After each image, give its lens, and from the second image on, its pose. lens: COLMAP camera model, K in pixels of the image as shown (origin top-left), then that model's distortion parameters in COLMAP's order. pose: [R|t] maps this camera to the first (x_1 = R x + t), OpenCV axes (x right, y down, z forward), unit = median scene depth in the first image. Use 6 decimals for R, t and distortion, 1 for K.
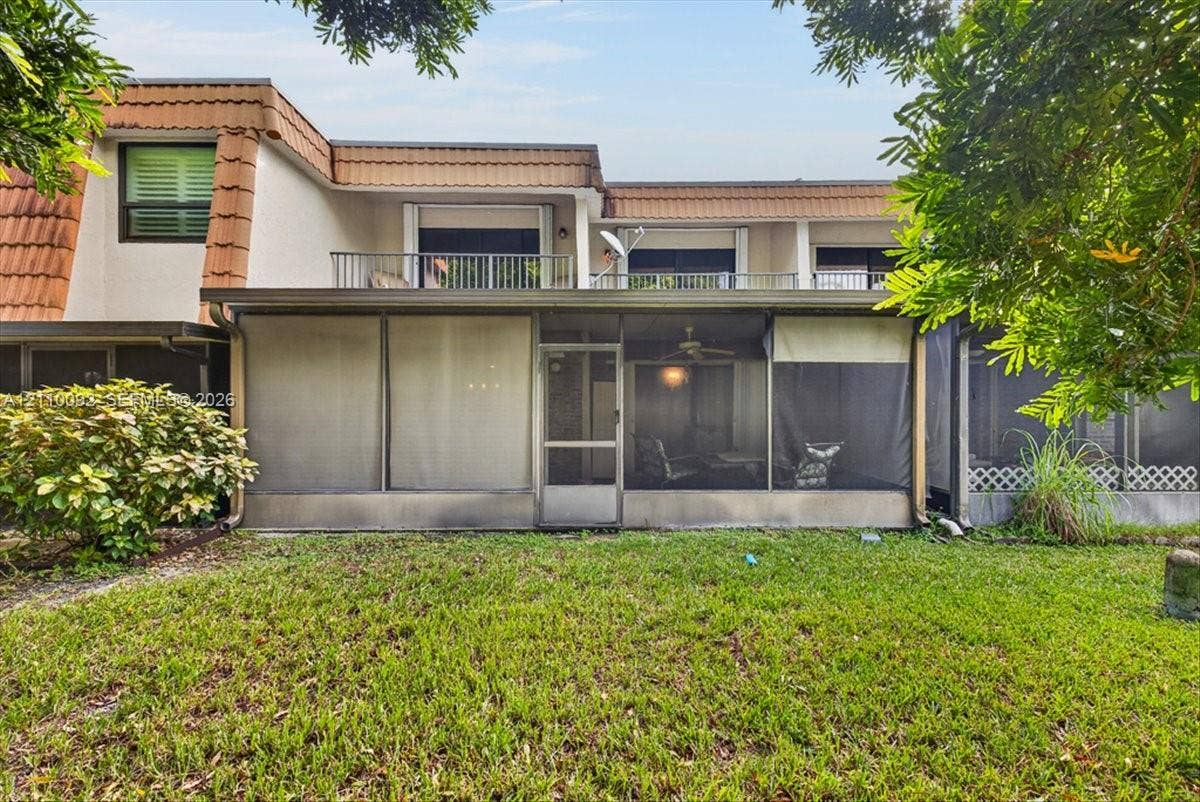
lens RADIAL K [[504.1, 0, 601.0], [0, 504.1, 396.4], [0, 0, 1]] dist [0.003369, -0.000509]
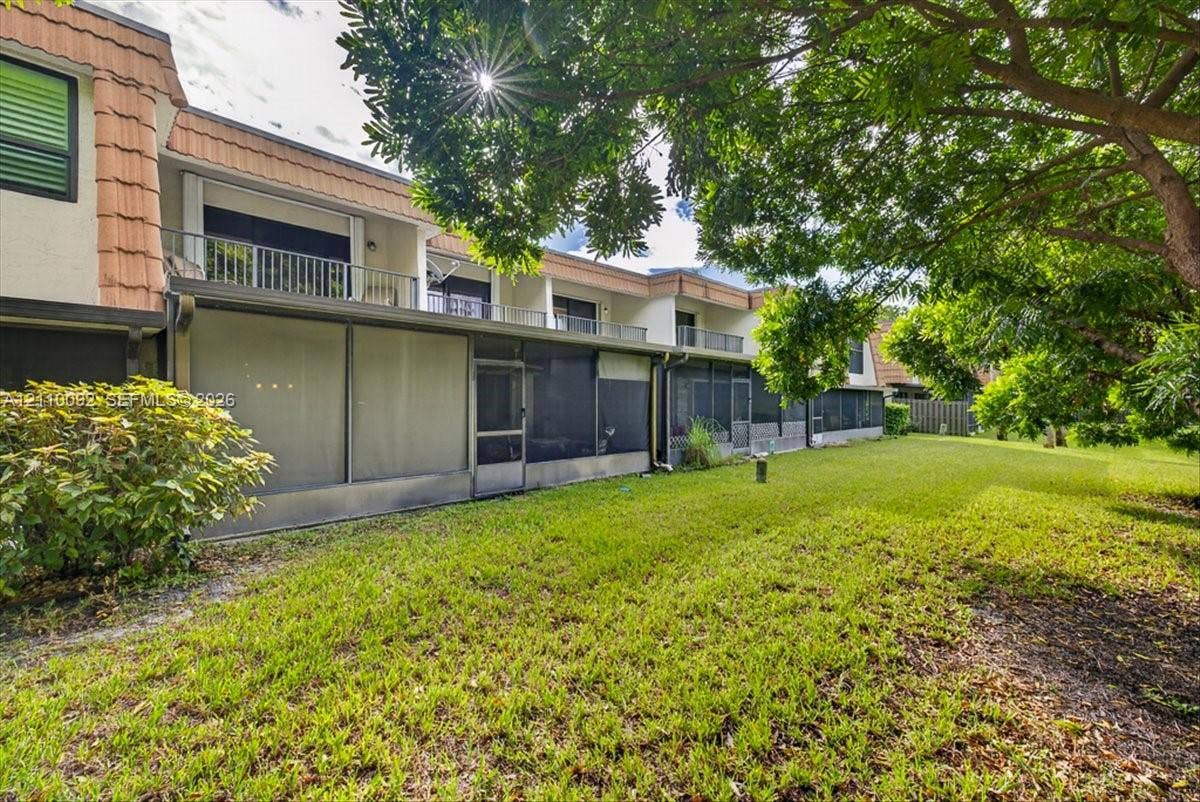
lens RADIAL K [[504.1, 0, 601.7], [0, 504.1, 401.1], [0, 0, 1]] dist [0.003369, -0.000509]
pose [[0.702636, 0.001390, 0.711548, -0.823145], [-0.000286, 0.999999, -0.001671, 0.009751], [-0.711549, 0.000970, 0.702636, -0.165565]]
